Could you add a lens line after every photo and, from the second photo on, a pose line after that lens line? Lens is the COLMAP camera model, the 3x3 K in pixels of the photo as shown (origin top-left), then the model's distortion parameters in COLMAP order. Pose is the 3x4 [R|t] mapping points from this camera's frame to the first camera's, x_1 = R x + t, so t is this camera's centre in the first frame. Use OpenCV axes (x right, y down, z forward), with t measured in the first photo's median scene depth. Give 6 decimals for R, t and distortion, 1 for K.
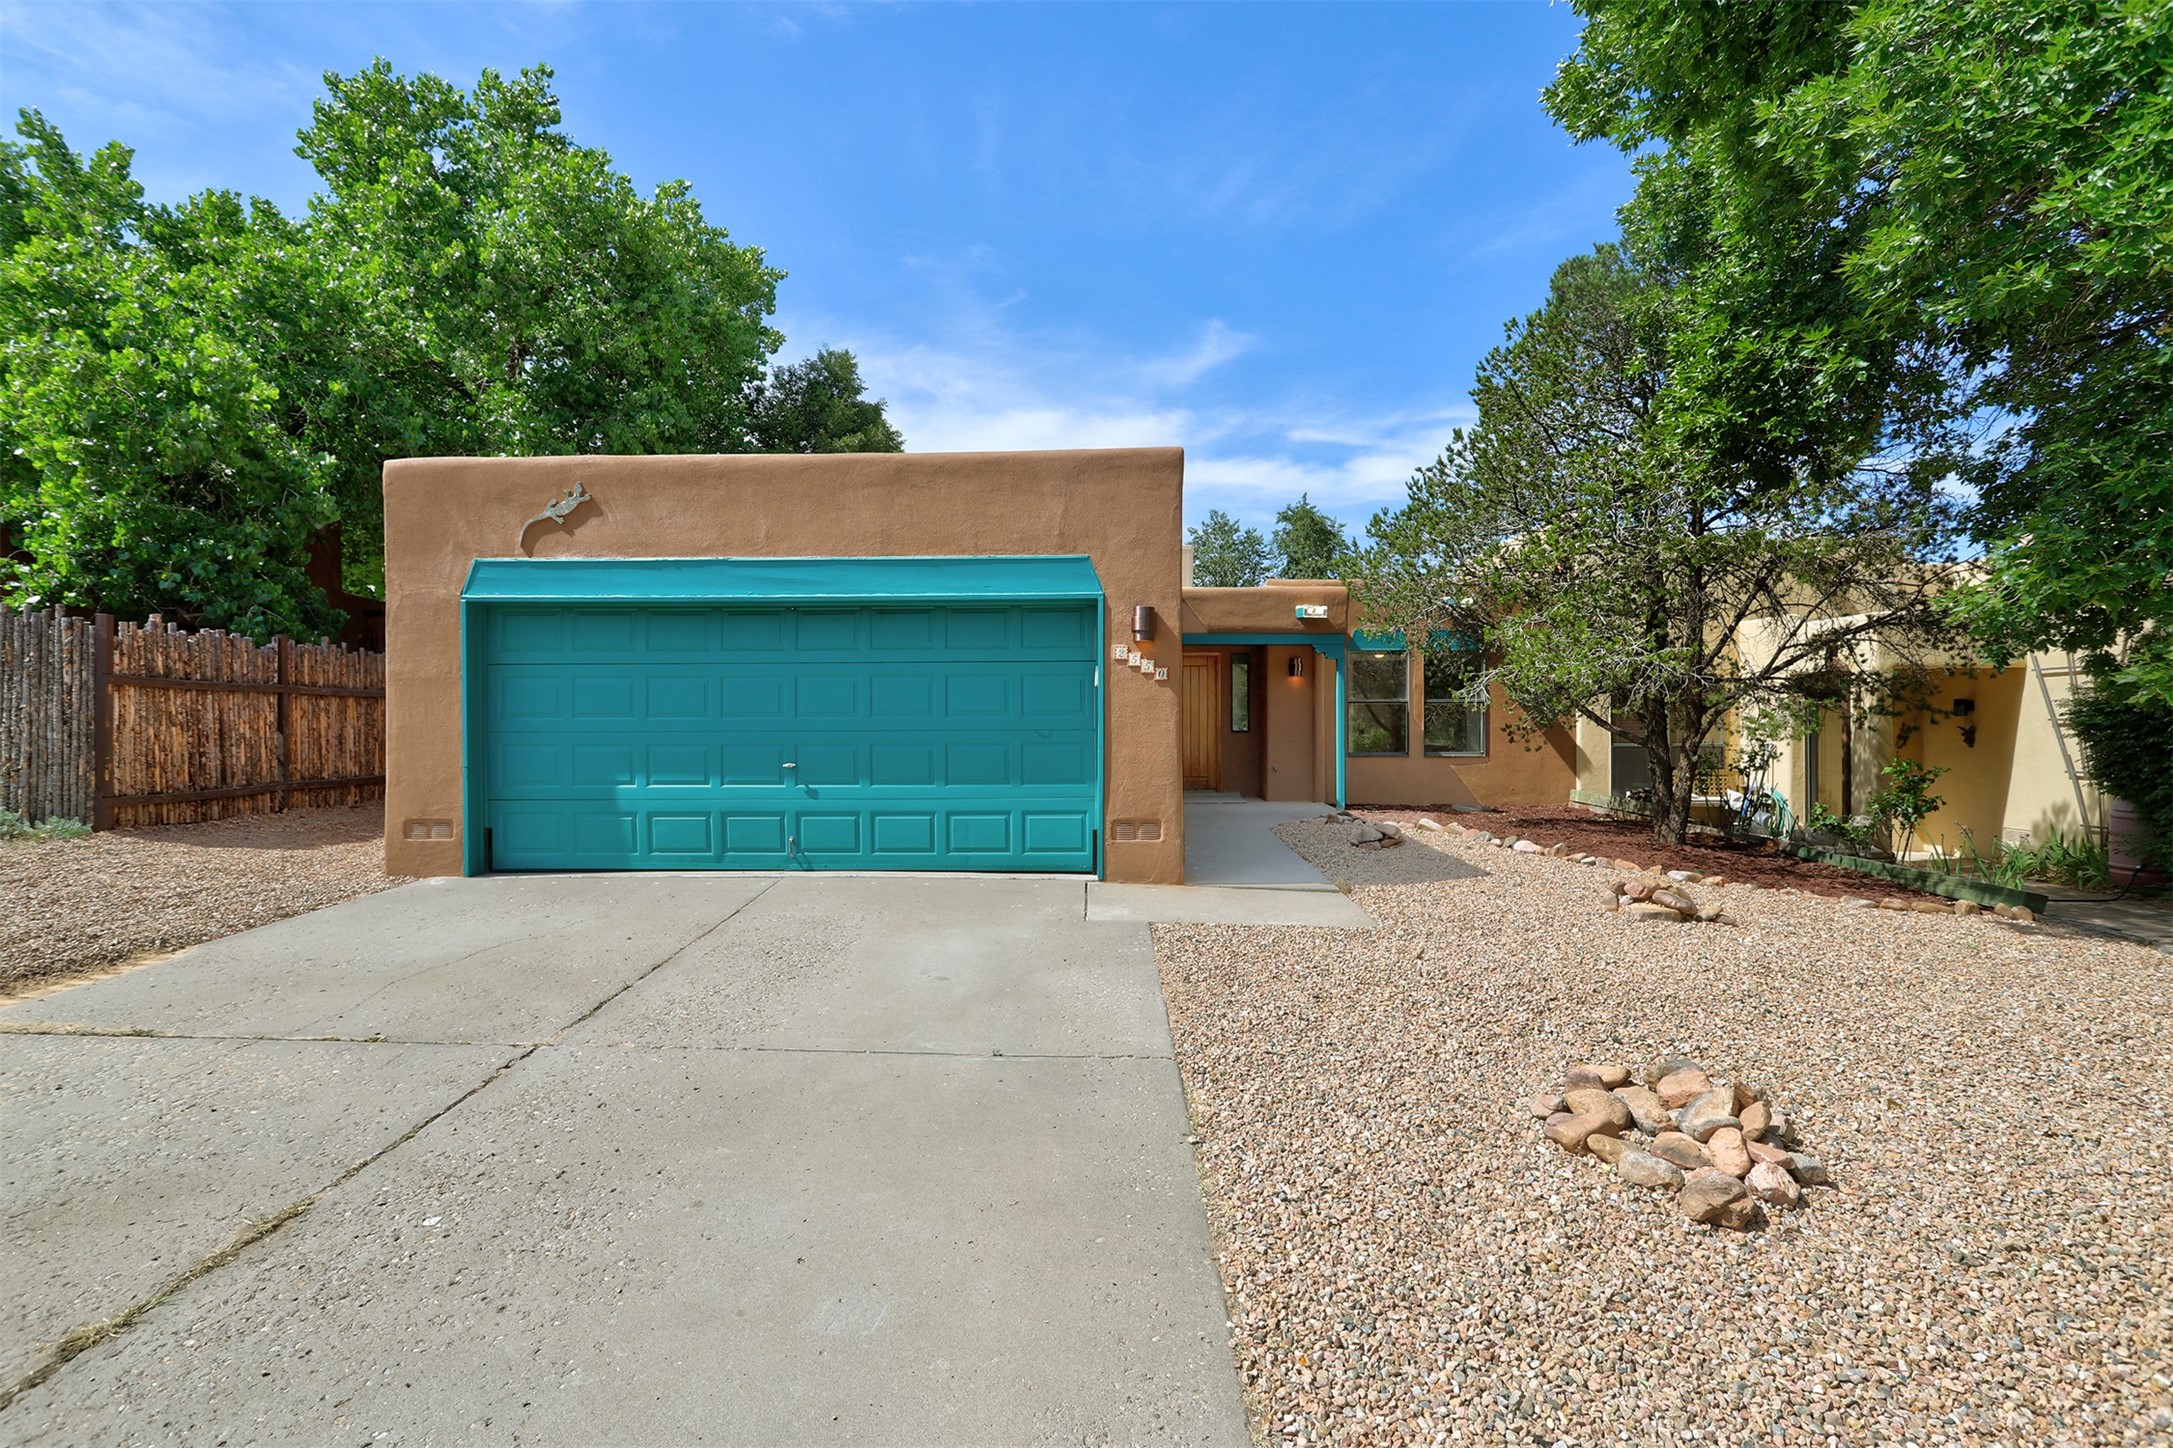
lens RADIAL K [[1028.2, 0, 1091.0], [0, 1028.2, 726.1], [0, 0, 1]] dist [-0.003400, 0.001083]
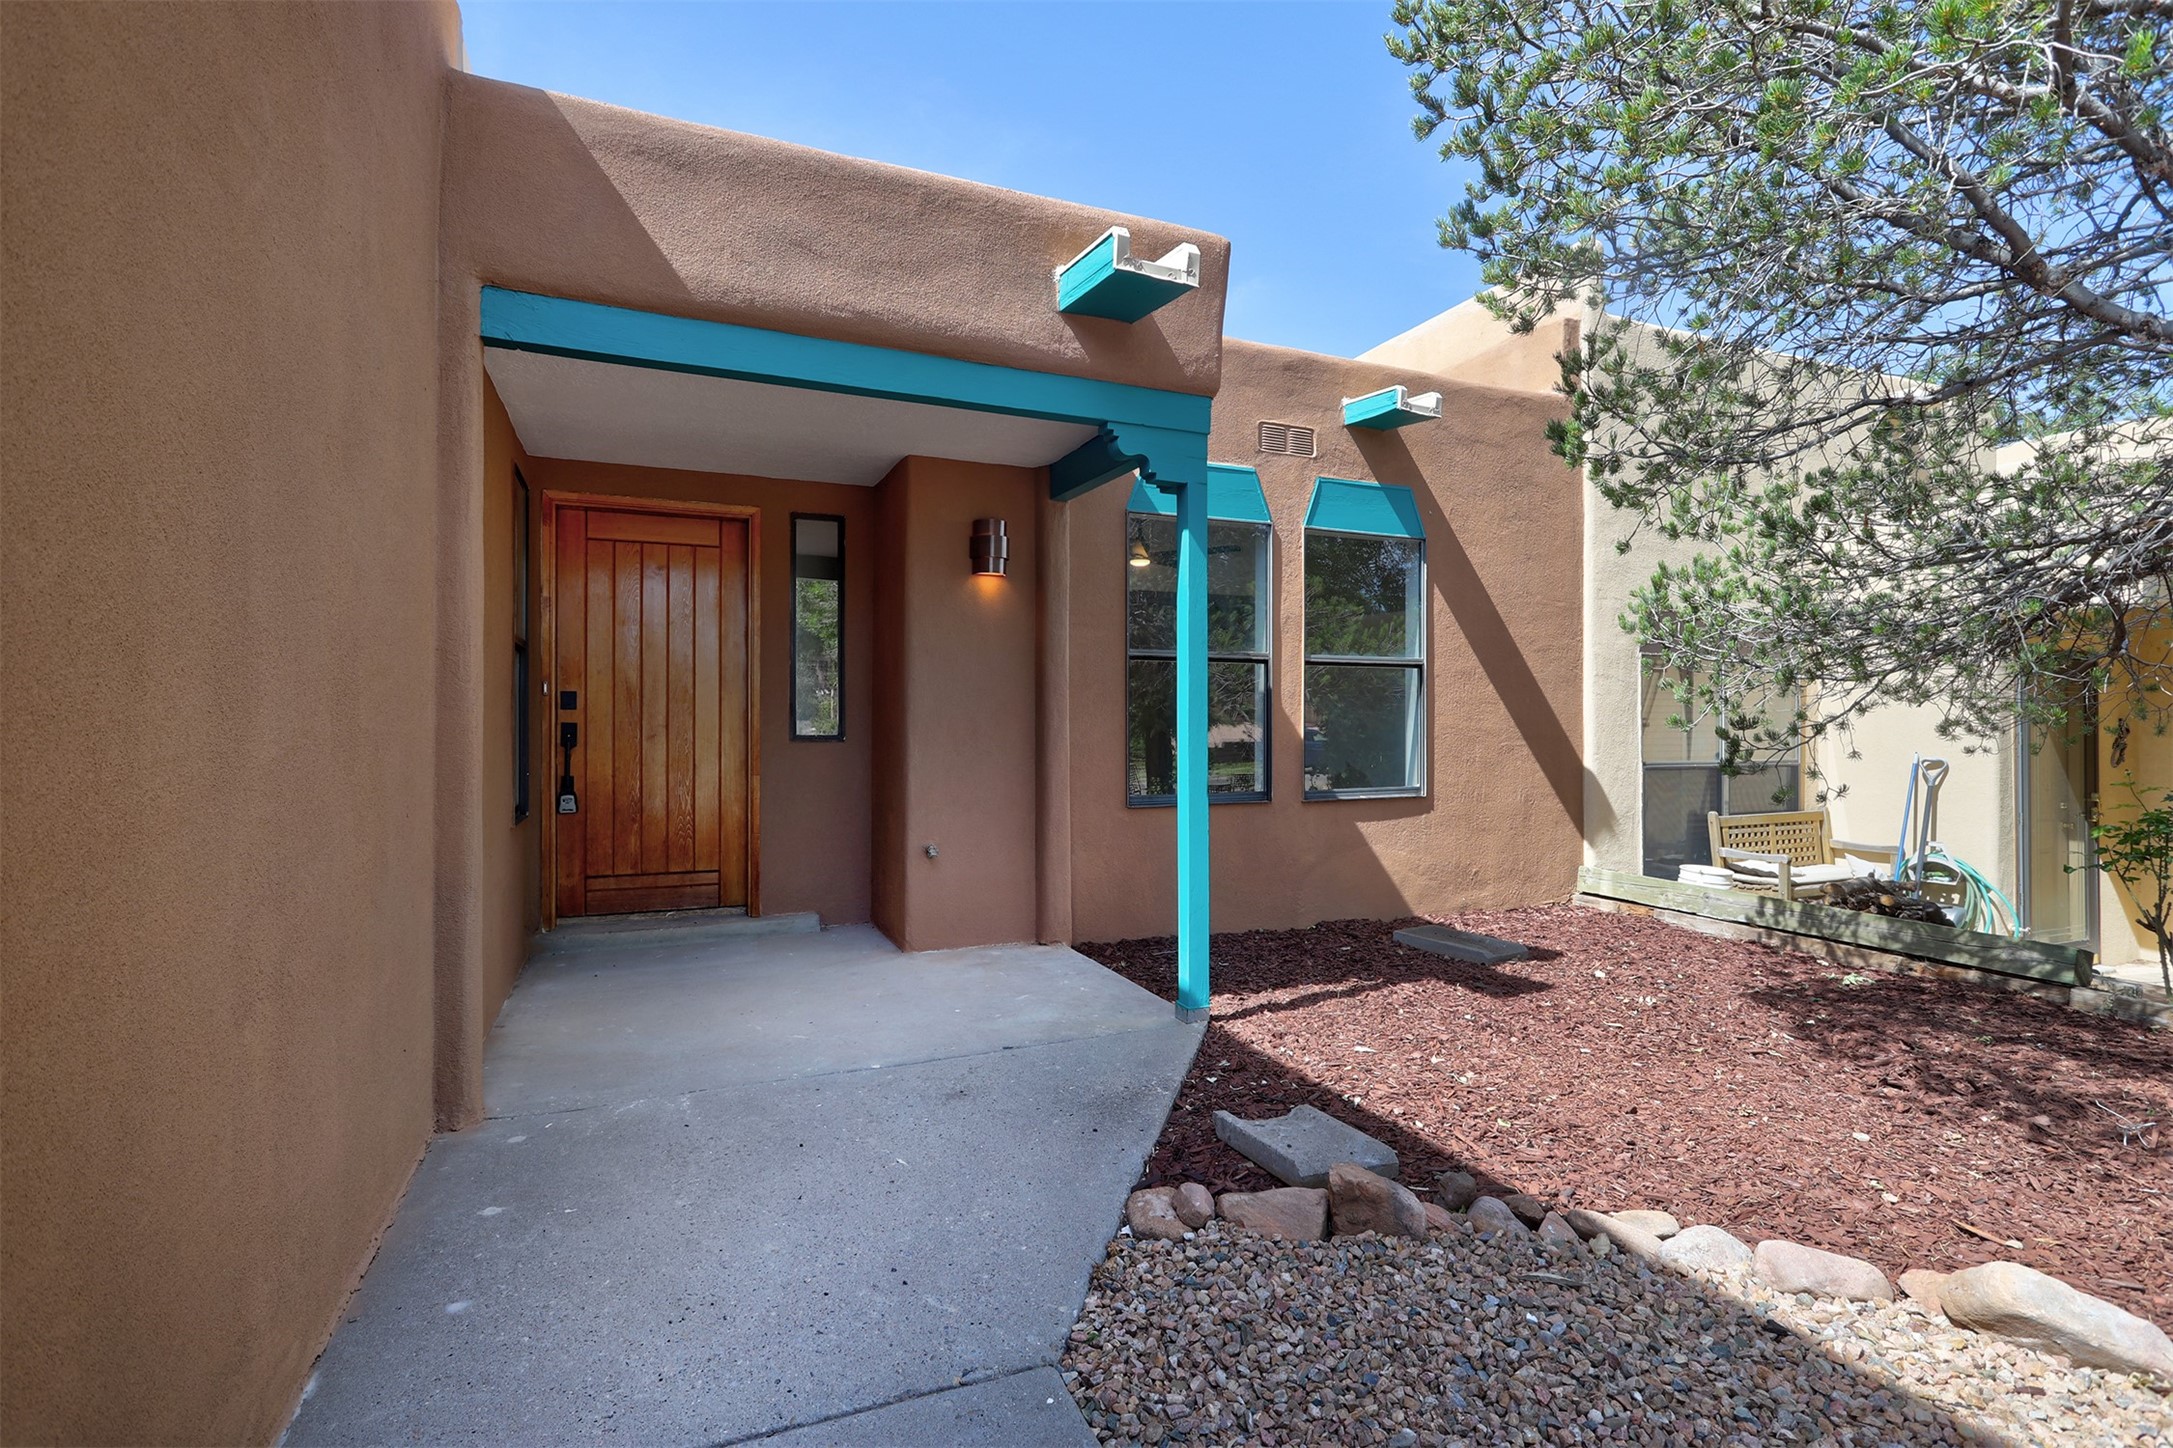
lens RADIAL K [[1028.2, 0, 1091.0], [0, 1028.2, 726.1], [0, 0, 1]] dist [-0.003400, 0.001083]
pose [[0.907083, 0.000642, 0.420950, 0.086235], [-0.000599, 1.000000, -0.000236, 0.000794], [-0.420950, -0.000038, 0.907084, 0.673841]]
